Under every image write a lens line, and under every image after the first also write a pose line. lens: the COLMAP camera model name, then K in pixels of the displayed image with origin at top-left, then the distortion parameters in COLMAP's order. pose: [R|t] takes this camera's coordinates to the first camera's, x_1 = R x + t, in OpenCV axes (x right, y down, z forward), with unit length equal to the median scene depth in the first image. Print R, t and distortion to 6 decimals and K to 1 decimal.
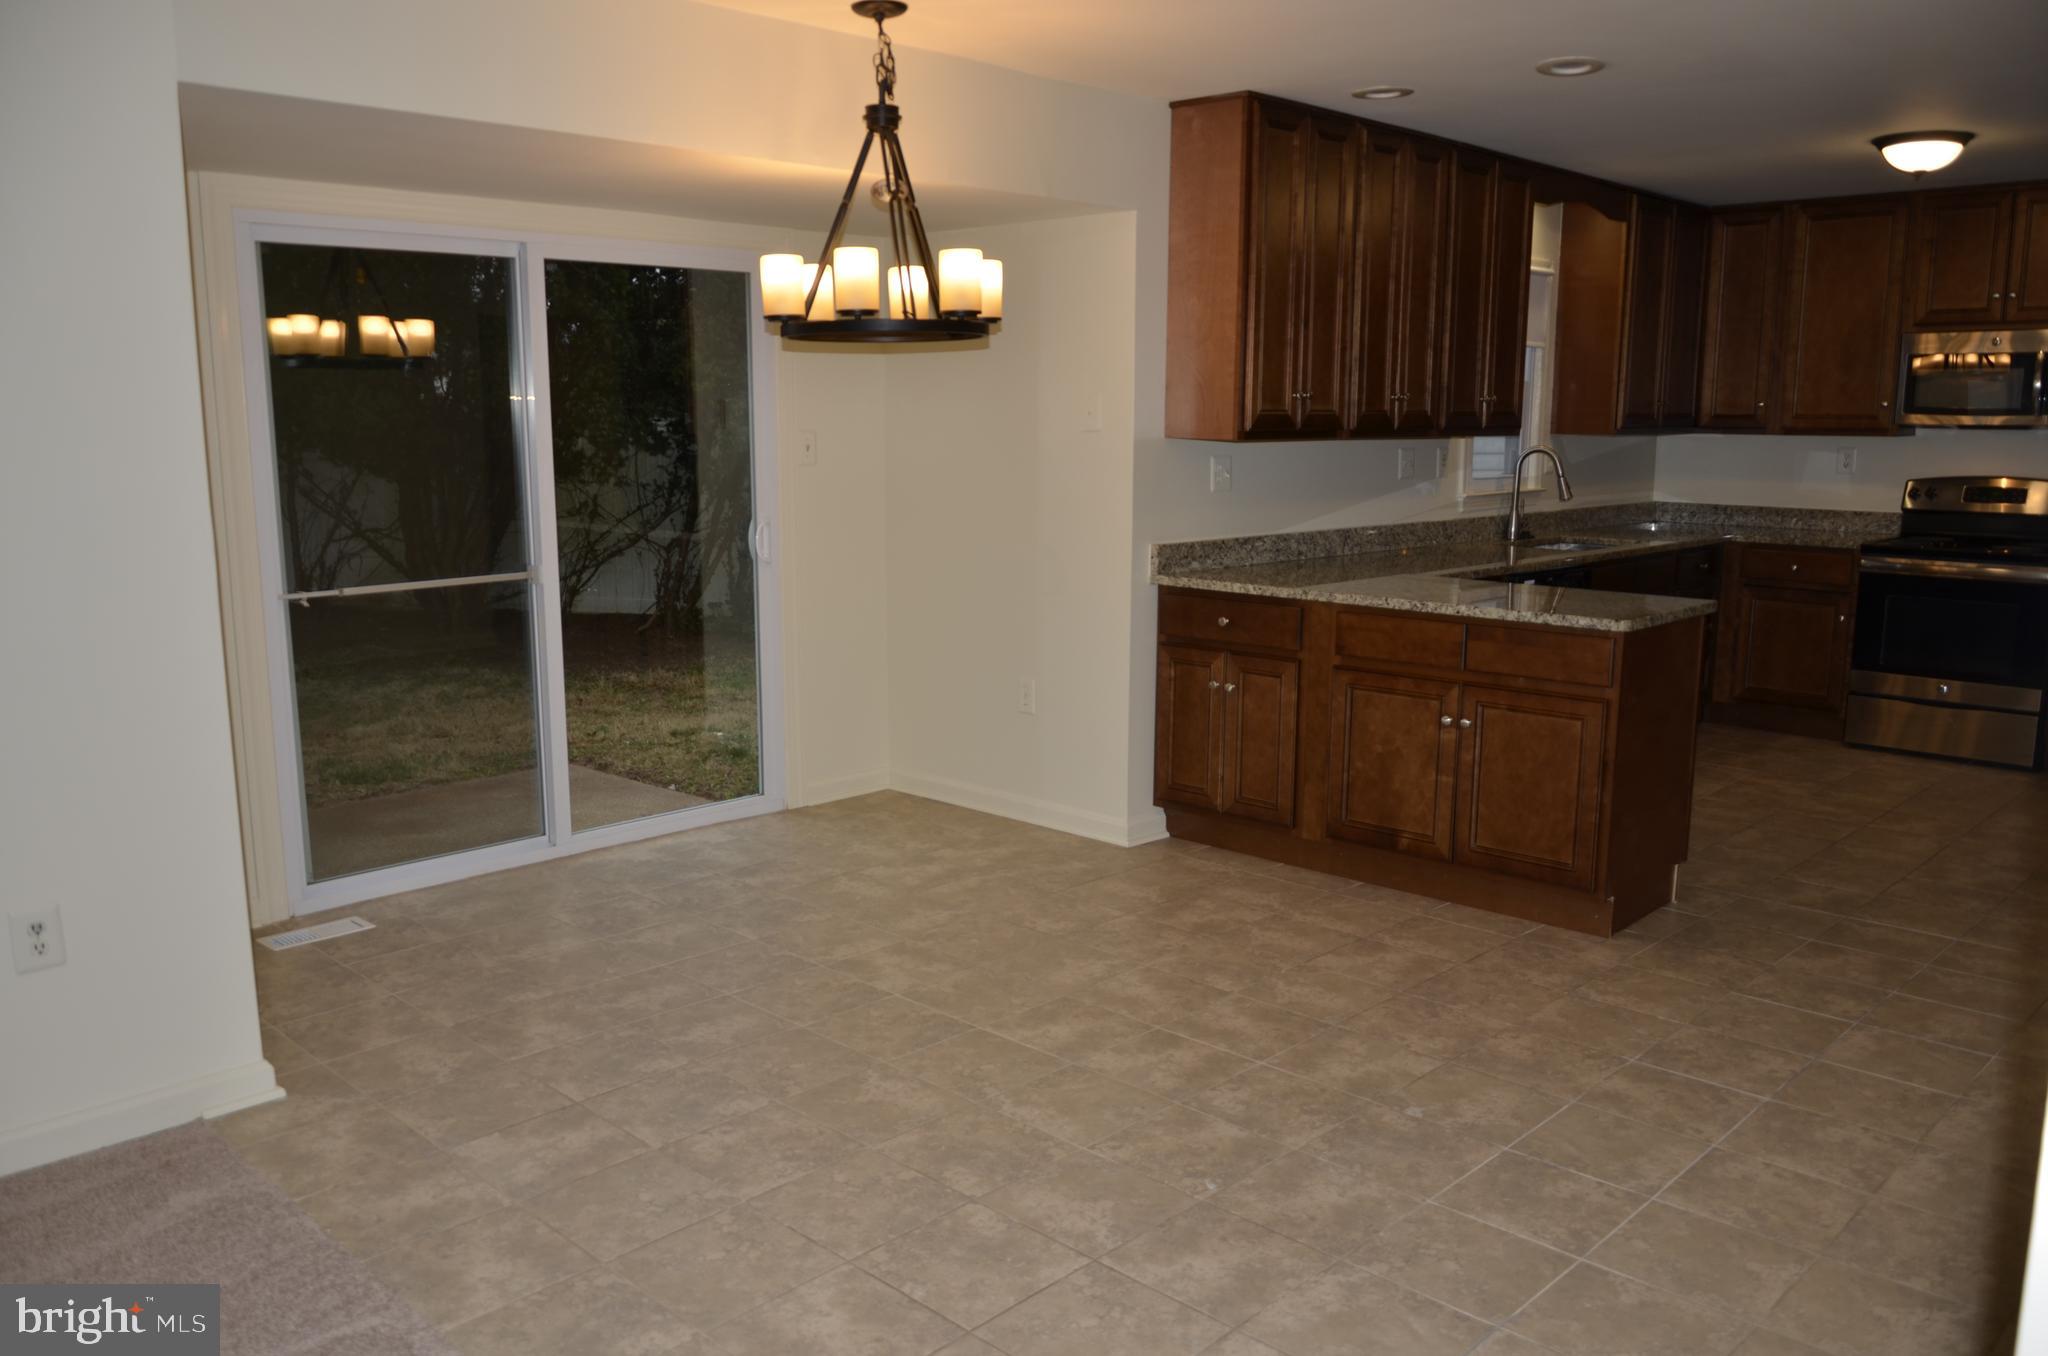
lens RADIAL K [[1581.4, 0, 1013.1], [0, 1581.4, 696.5], [0, 0, 1]] dist [-0.052050, 0.025317]
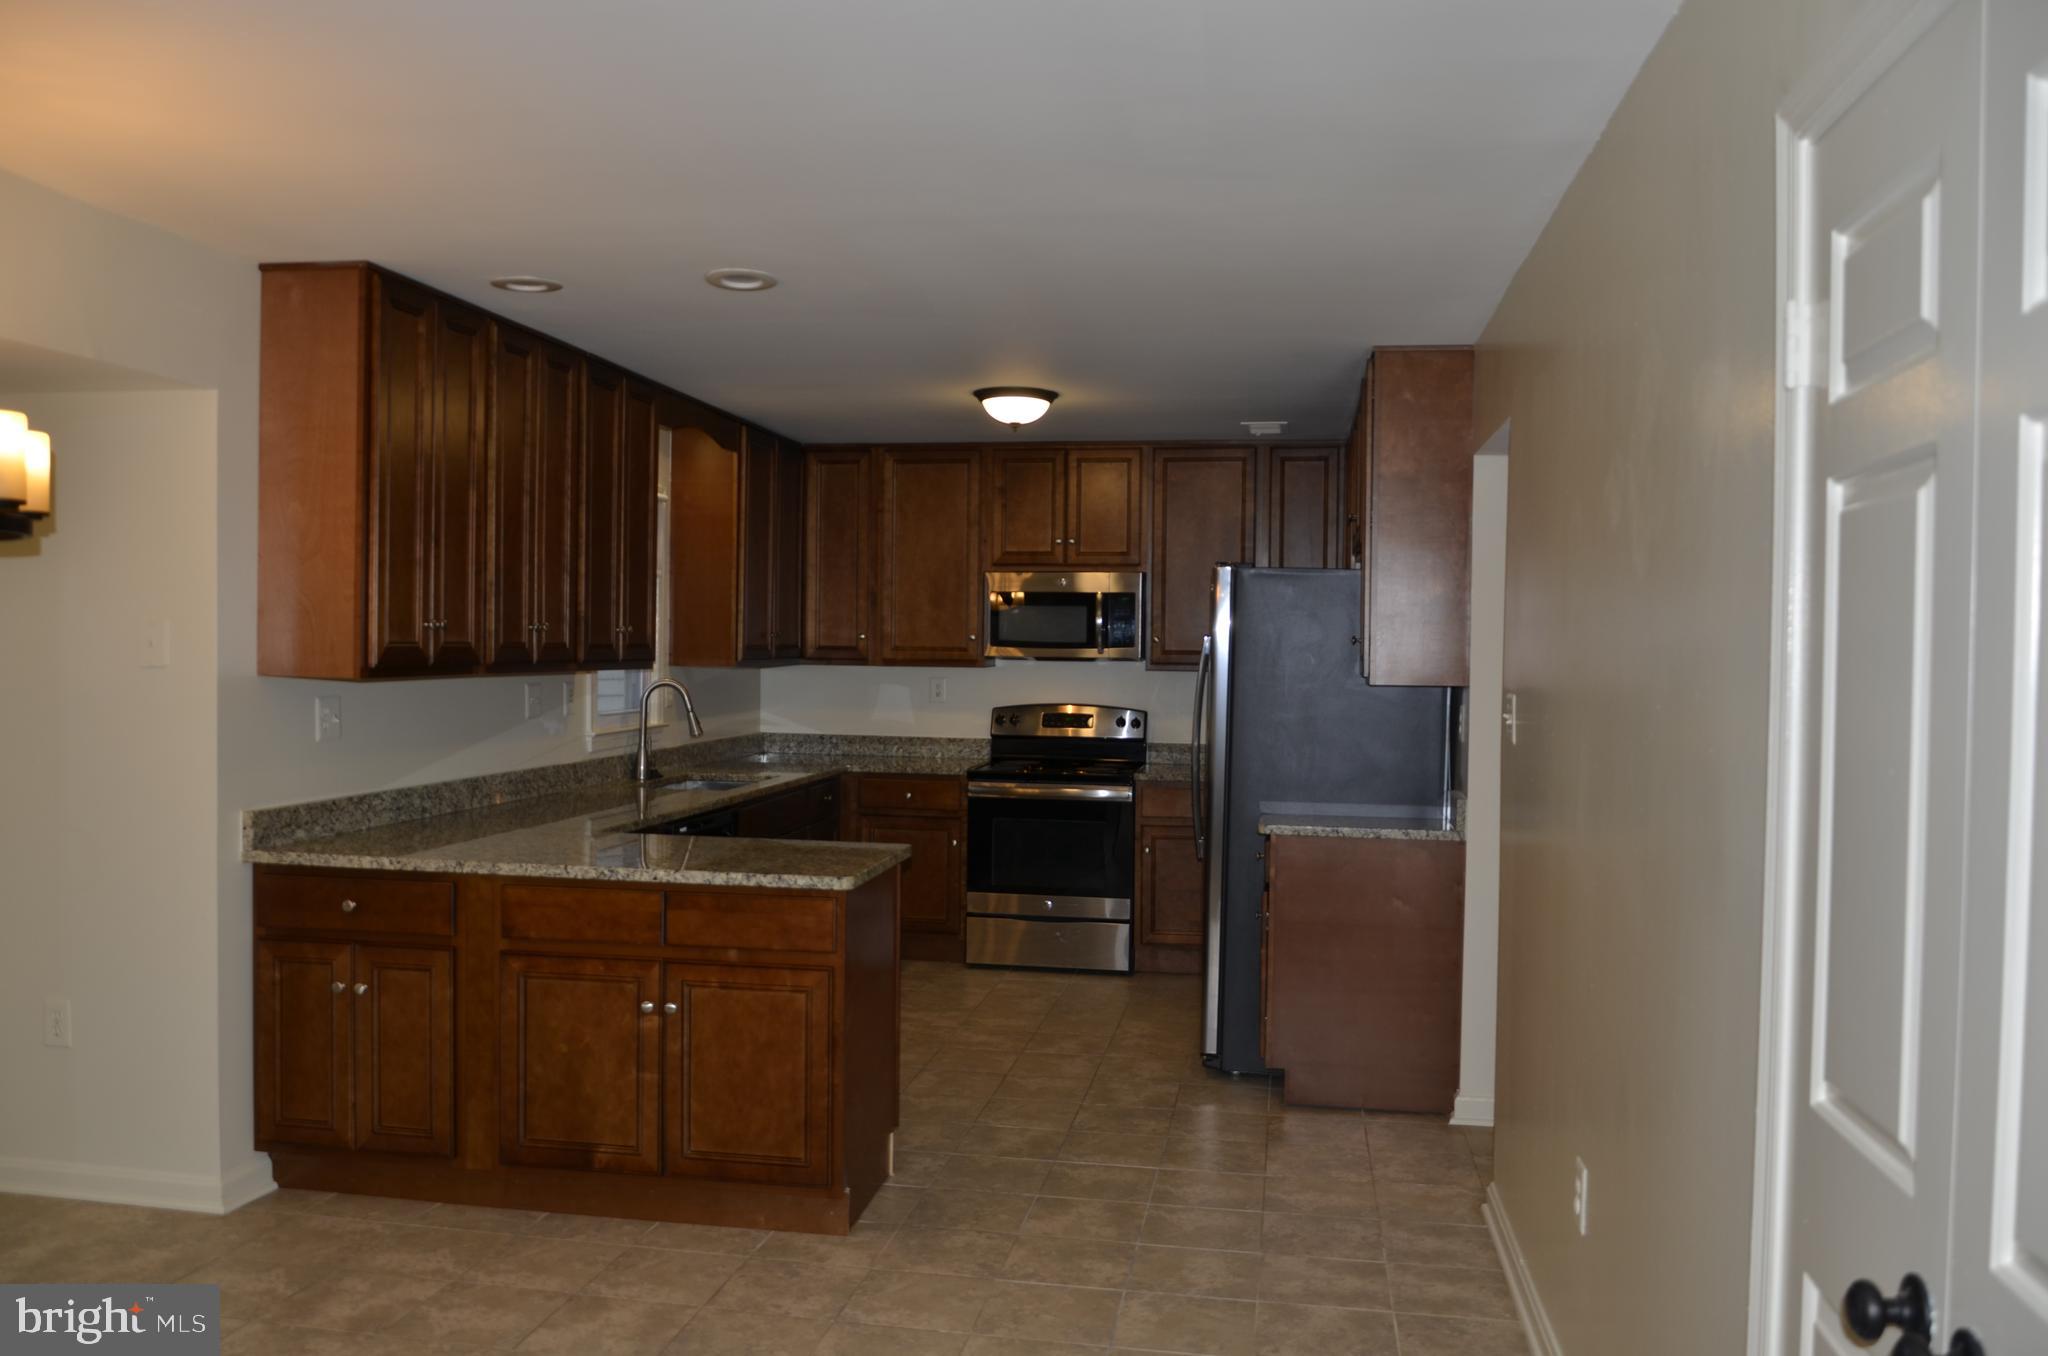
lens RADIAL K [[1581.4, 0, 1013.1], [0, 1581.4, 696.5], [0, 0, 1]] dist [-0.052050, 0.025317]
pose [[0.822922, -0.007911, 0.568099, -0.039443], [0.087467, 0.989747, -0.112919, -0.034337], [-0.561381, 0.142614, 0.815177, 0.162669]]
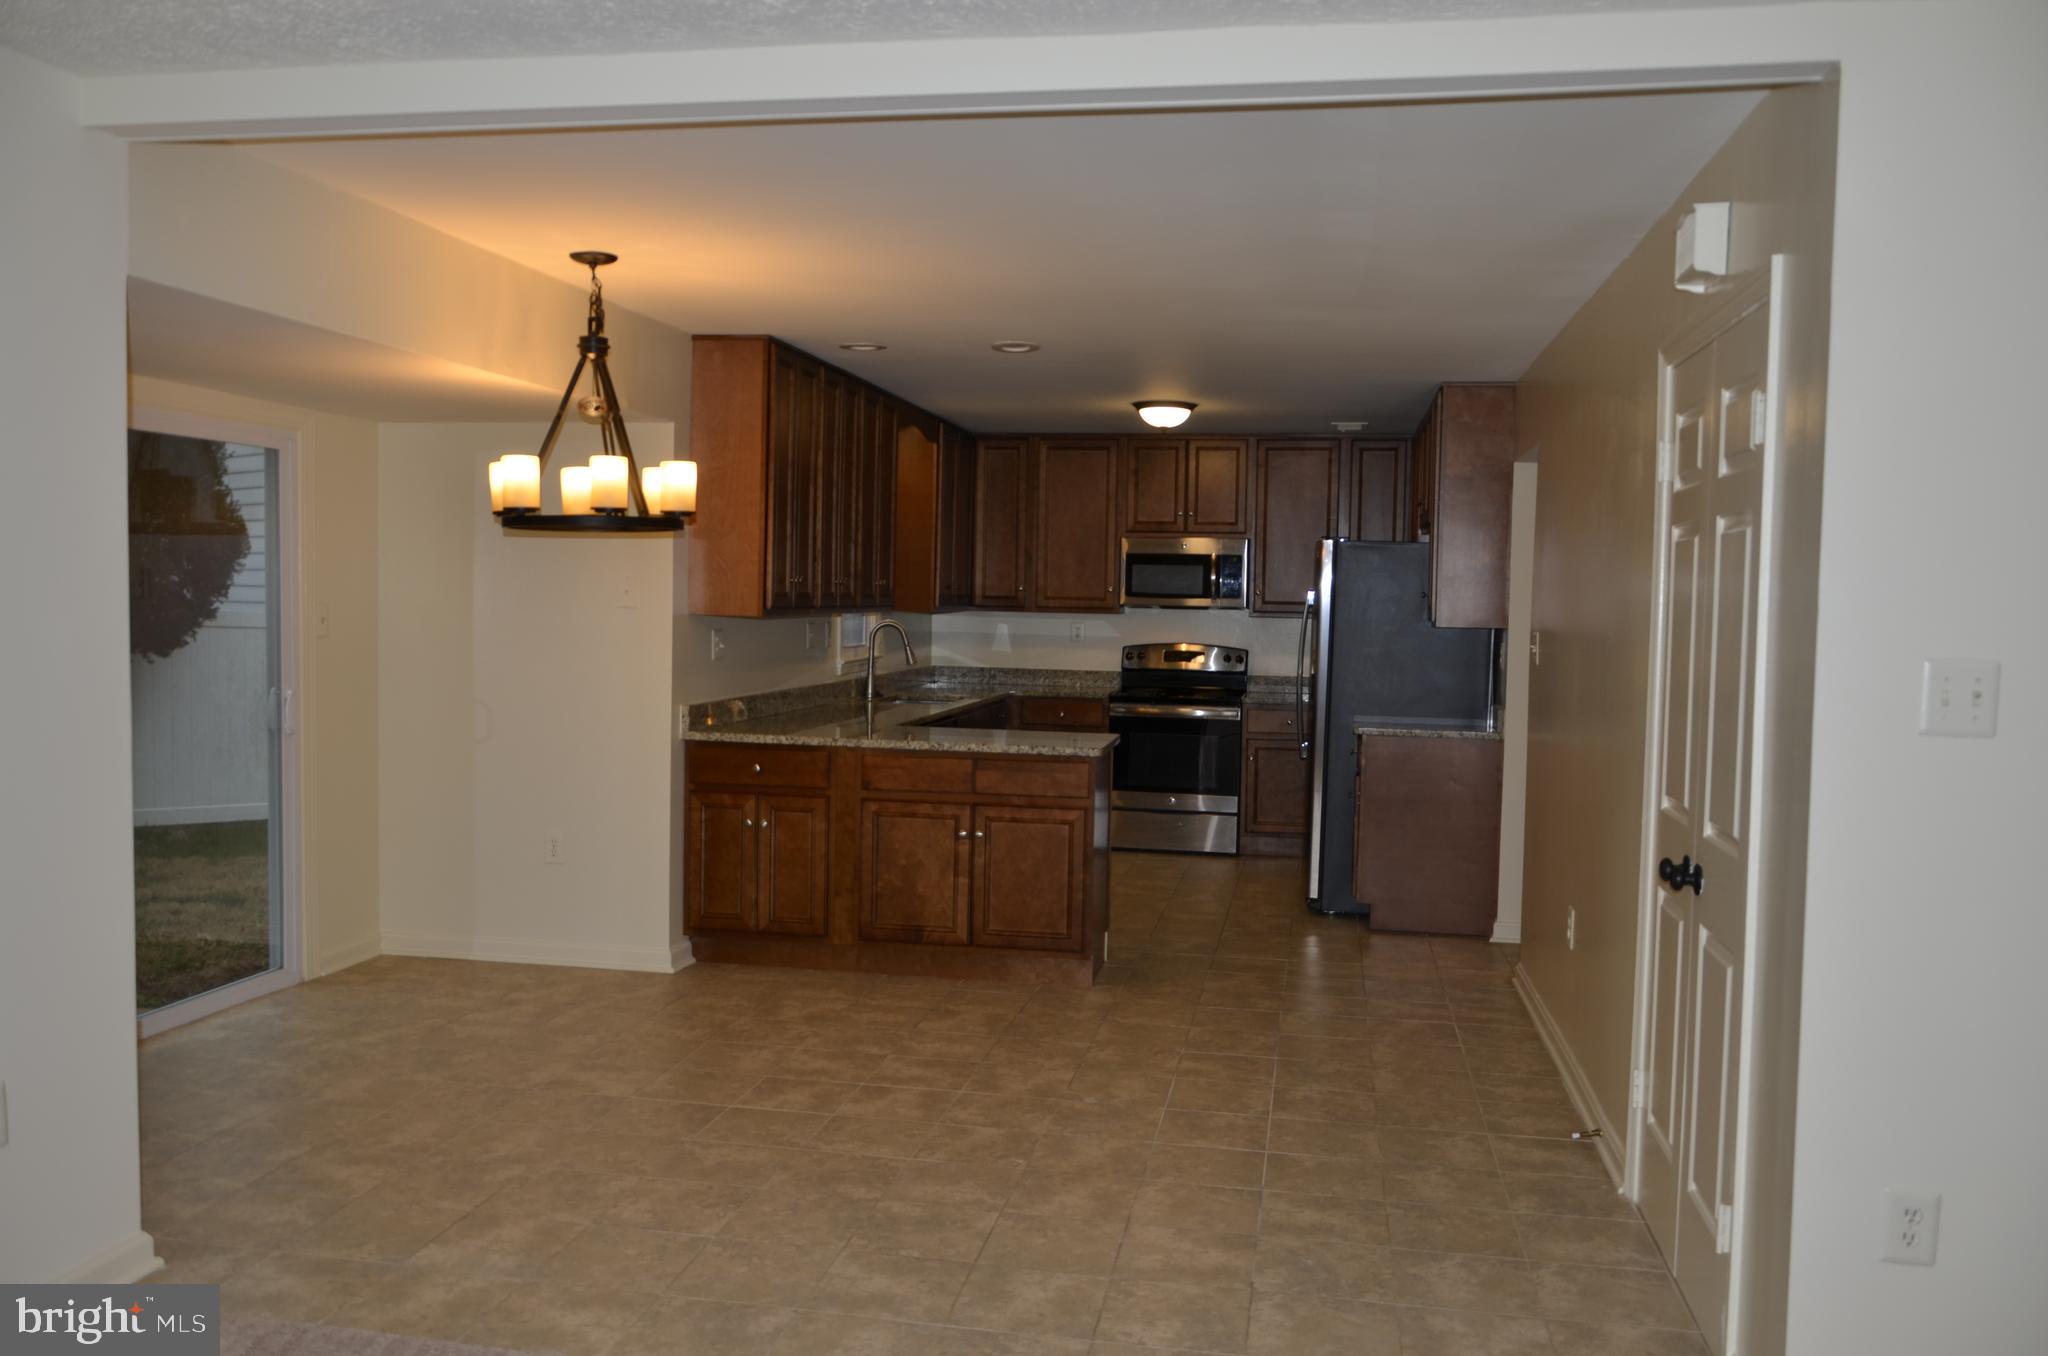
lens RADIAL K [[1633.9, 0, 1011.9], [0, 1633.9, 696.2], [0, 0, 1]] dist [-0.028012, 0.003551]
pose [[0.830698, -0.018765, 0.556407, -0.399799], [0.079081, 0.993275, -0.084568, 0.018220], [-0.551078, 0.114252, 0.826595, -0.127880]]
